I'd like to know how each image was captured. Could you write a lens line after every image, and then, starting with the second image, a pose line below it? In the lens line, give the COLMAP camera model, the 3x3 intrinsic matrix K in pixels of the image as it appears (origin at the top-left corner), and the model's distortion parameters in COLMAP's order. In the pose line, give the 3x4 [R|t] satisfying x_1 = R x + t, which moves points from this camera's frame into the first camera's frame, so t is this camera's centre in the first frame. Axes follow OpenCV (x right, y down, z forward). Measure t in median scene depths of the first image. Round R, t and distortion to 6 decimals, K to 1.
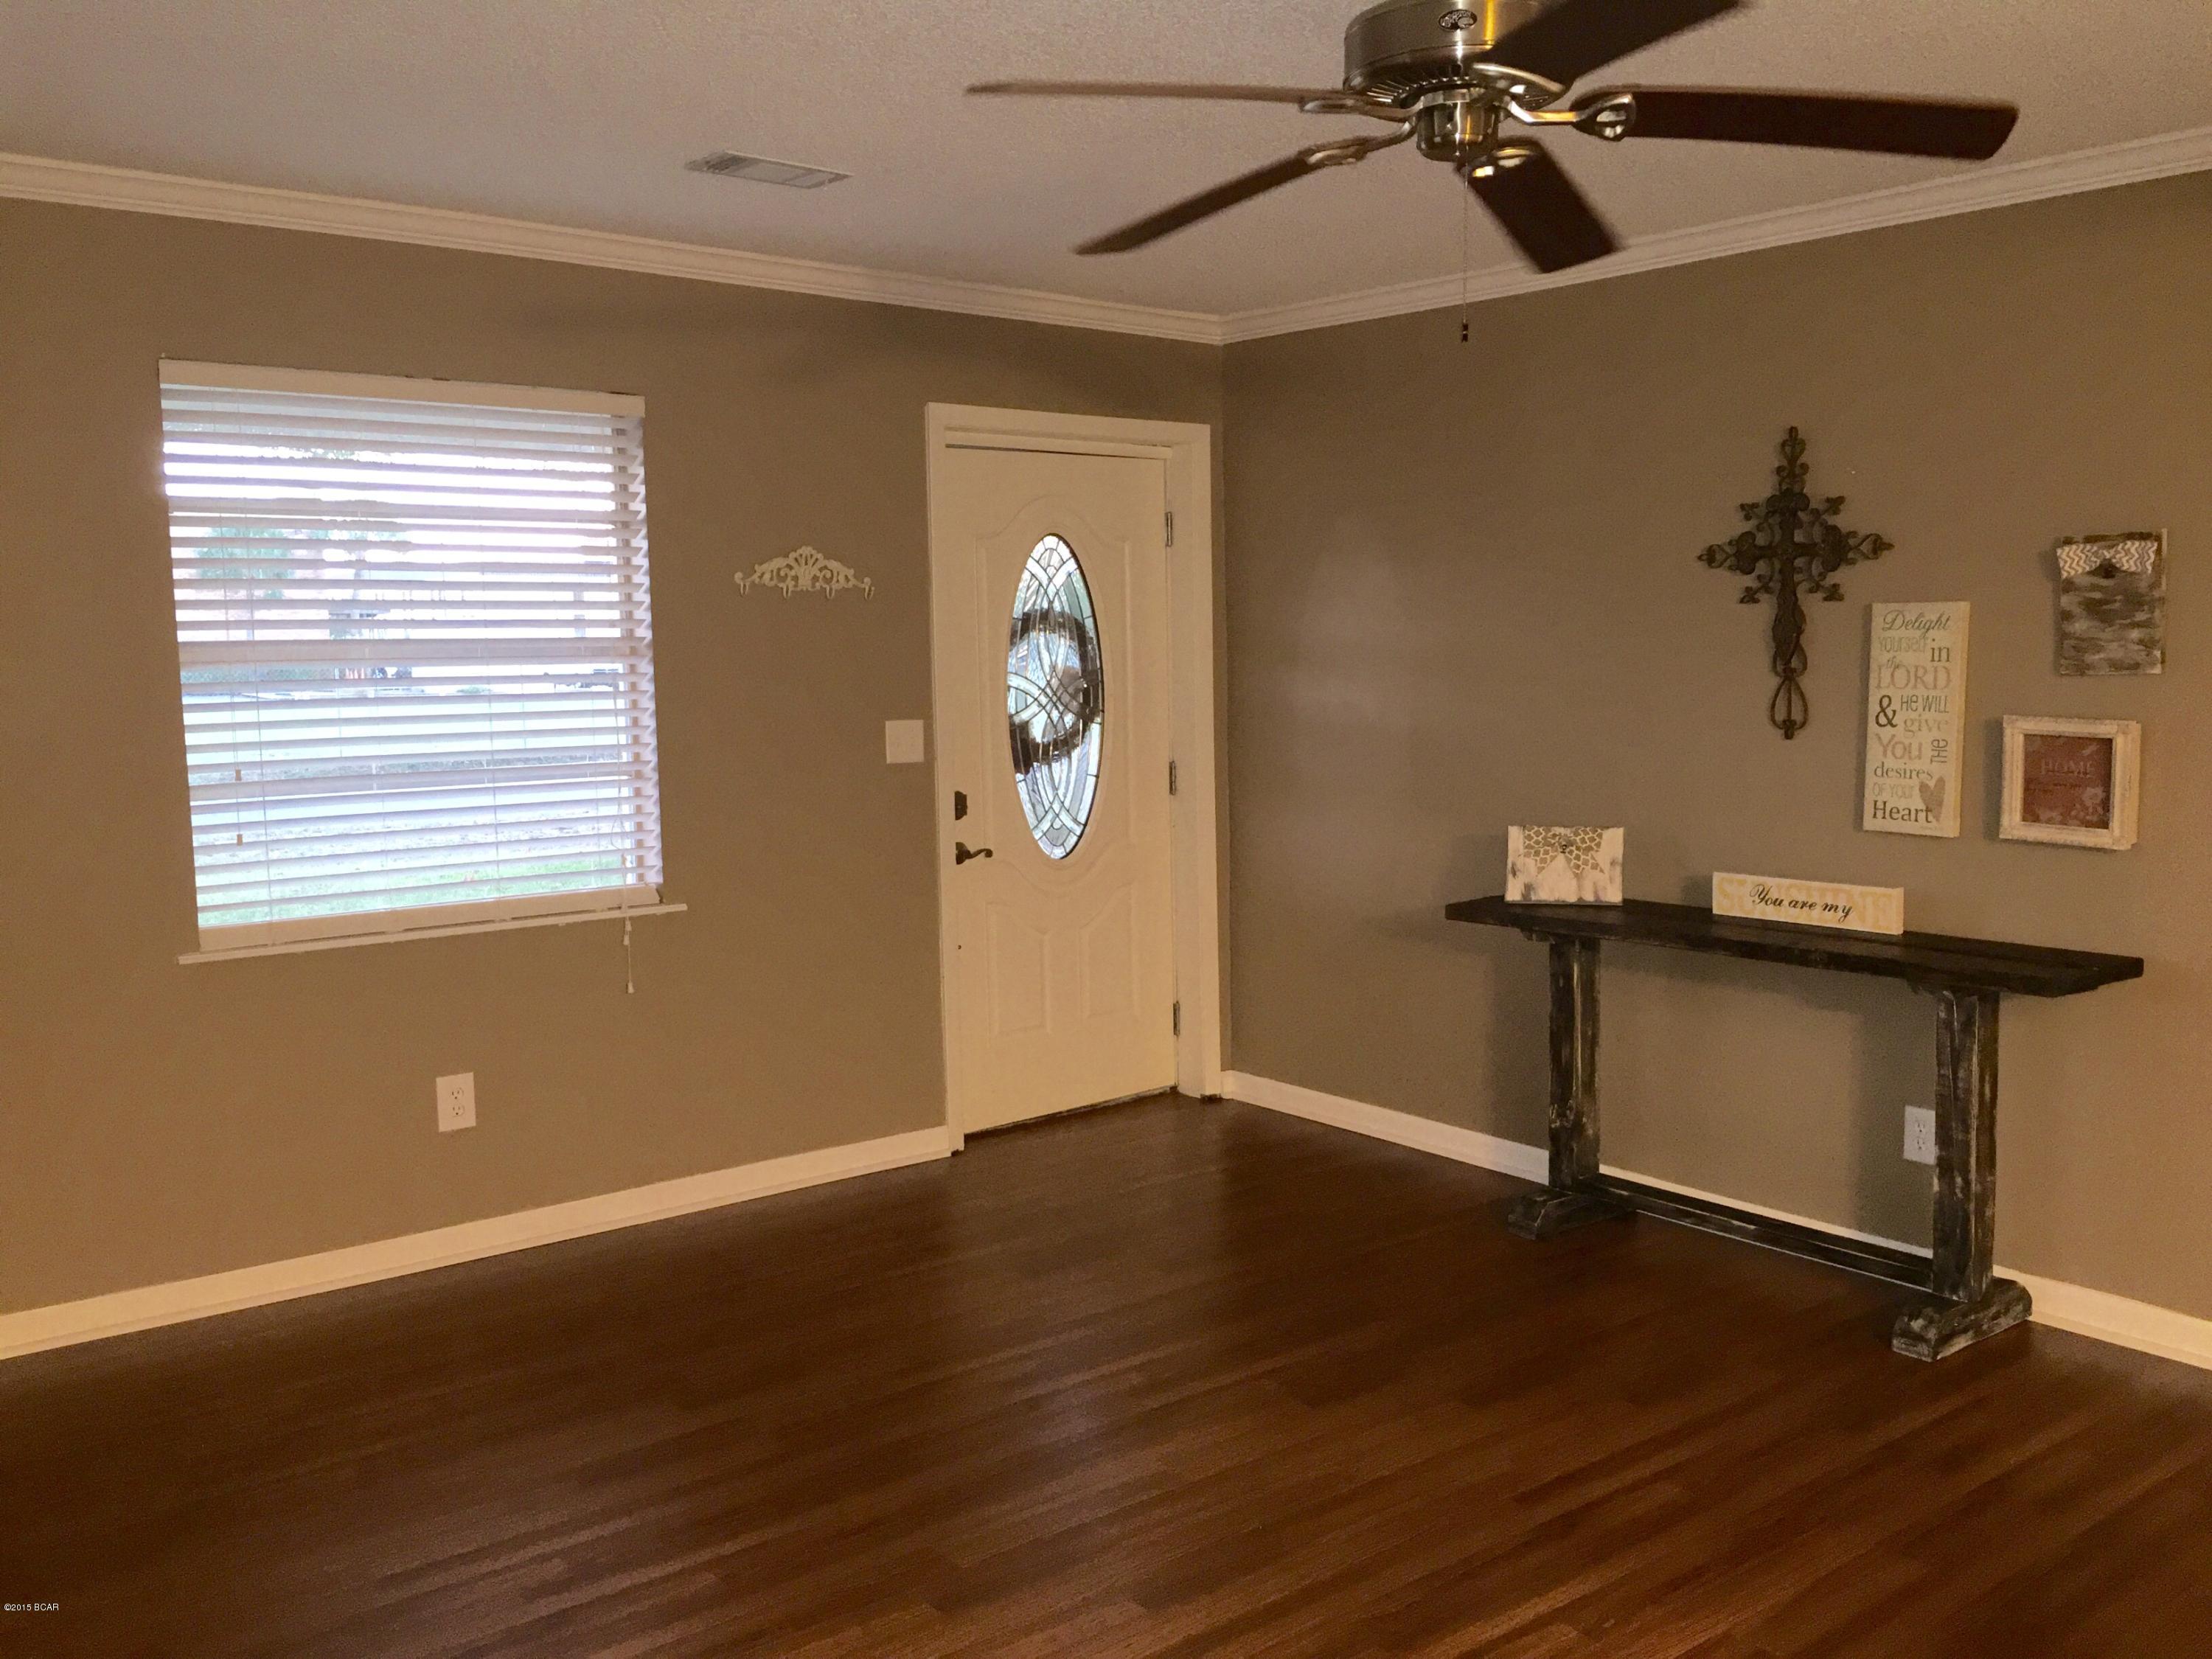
lens RADIAL K [[1896.5, 0, 1106.0], [0, 1896.5, 829.5], [0, 0, 1]] dist [0.068713, -0.121931]
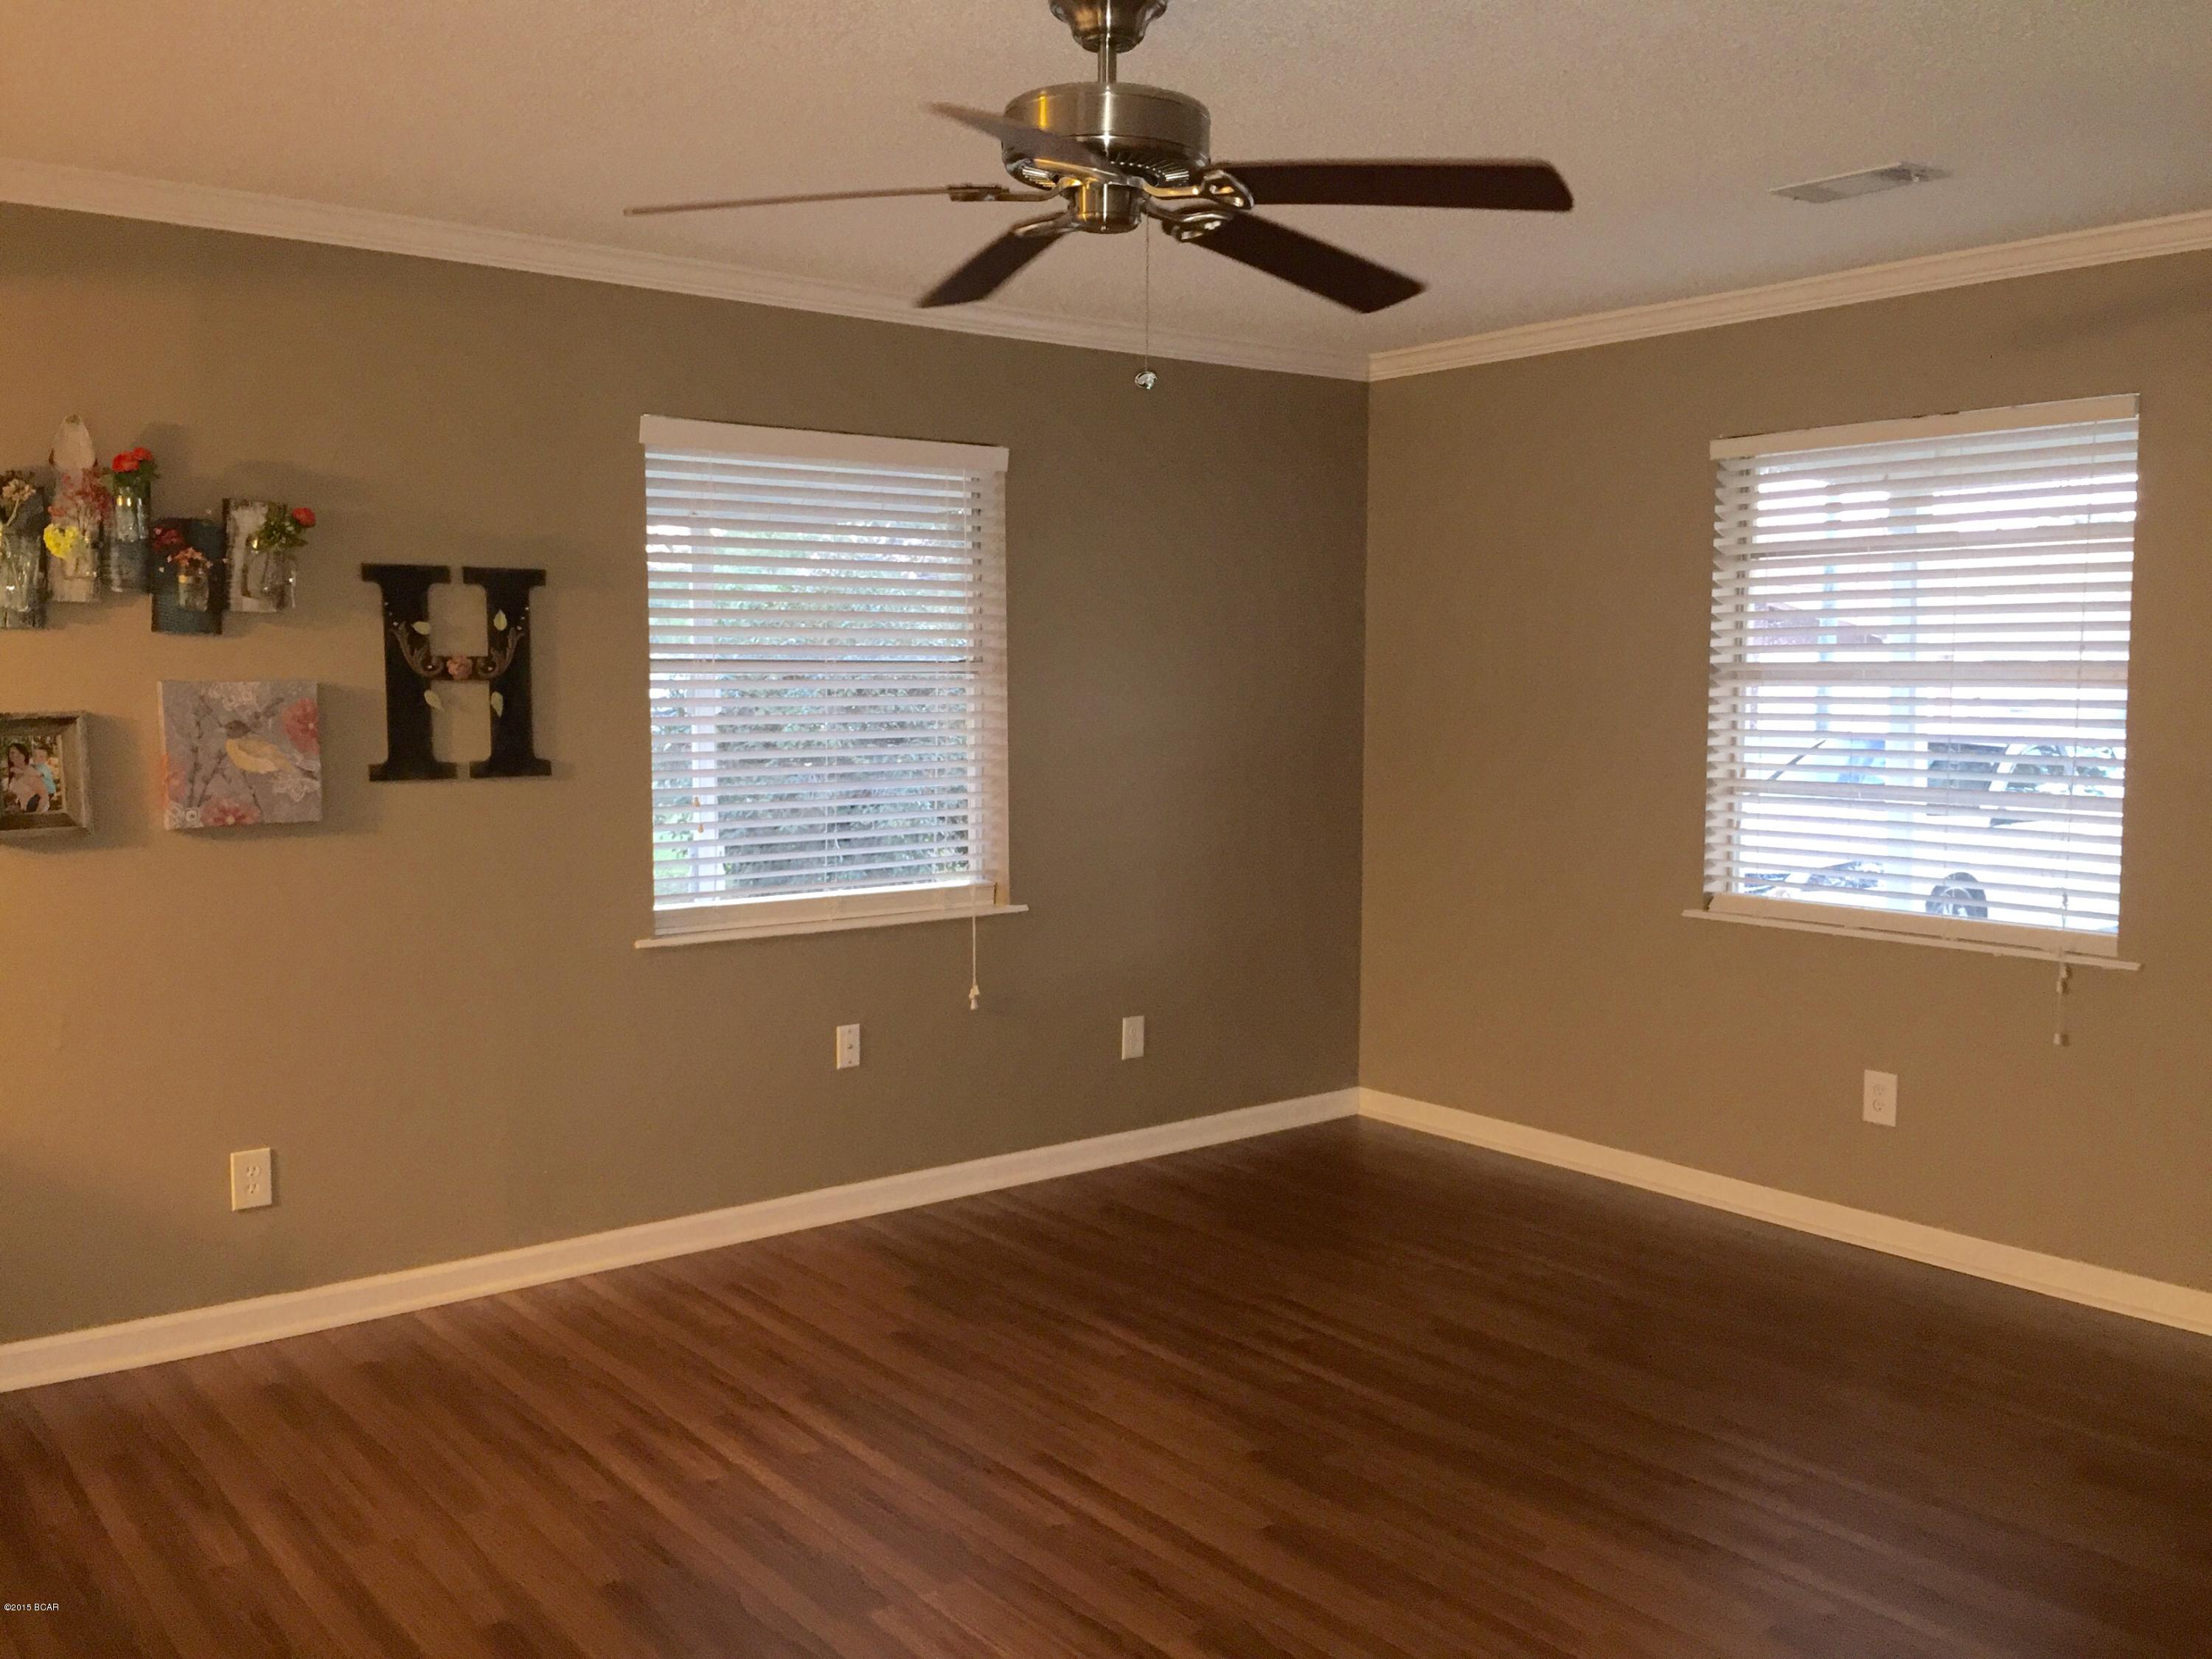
lens RADIAL K [[1896.5, 0, 1106.0], [0, 1896.5, 829.5], [0, 0, 1]] dist [0.068713, -0.121931]
pose [[0.005390, 0.099069, -0.995066, 0.826443], [-0.105776, 0.989554, 0.097947, -0.074609], [0.994375, 0.104726, 0.015813, 0.641022]]
